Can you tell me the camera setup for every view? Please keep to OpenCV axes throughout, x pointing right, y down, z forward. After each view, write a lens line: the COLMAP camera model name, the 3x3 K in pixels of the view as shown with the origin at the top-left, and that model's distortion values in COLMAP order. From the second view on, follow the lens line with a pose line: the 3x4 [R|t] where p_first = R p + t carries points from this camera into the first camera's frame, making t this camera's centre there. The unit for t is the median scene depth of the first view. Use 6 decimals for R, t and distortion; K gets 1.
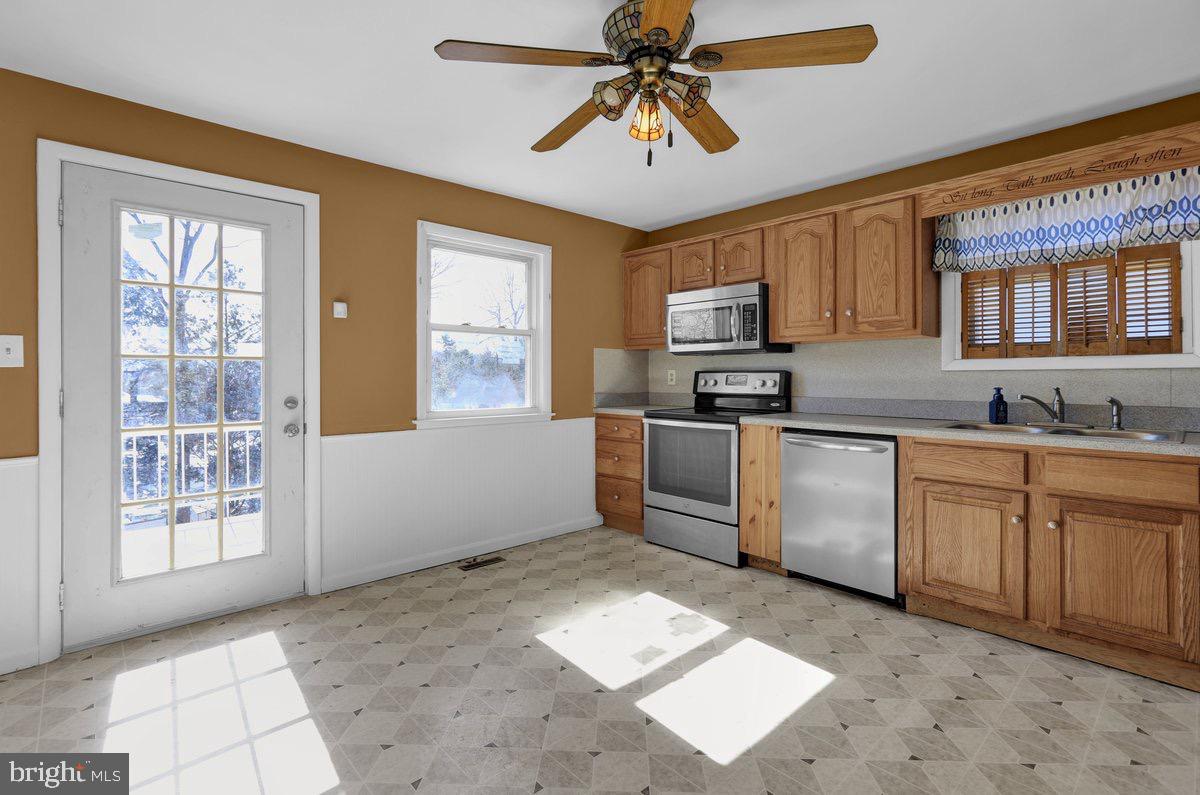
lens RADIAL K [[551.3, 0, 584.2], [0, 551.3, 374.7], [0, 0, 1]] dist [-0.002361, 0.002560]
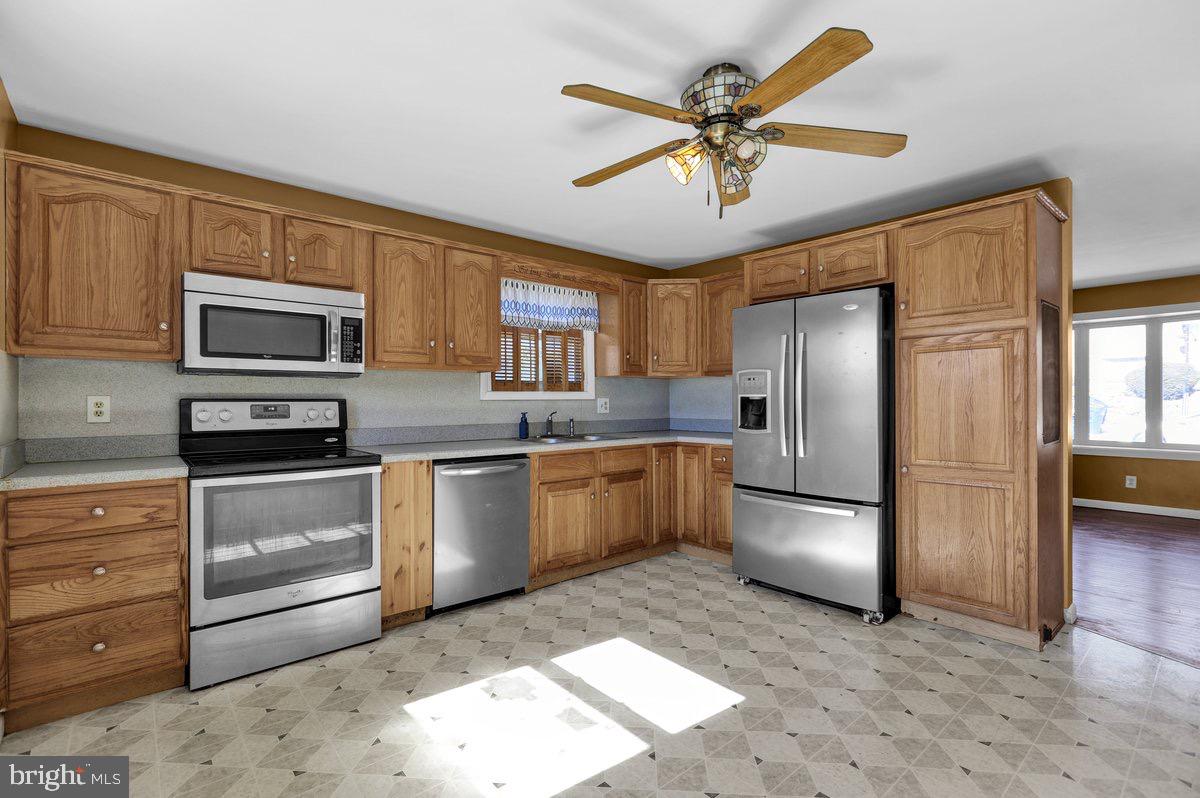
lens RADIAL K [[551.3, 0, 598.7], [0, 551.3, 400.3], [0, 0, 1]] dist [-0.002361, 0.002560]
pose [[0.024217, 0.001057, 0.999706, -0.640190], [-0.000476, 0.999999, -0.001046, -0.006306], [-0.999707, -0.000450, 0.024217, 0.776799]]
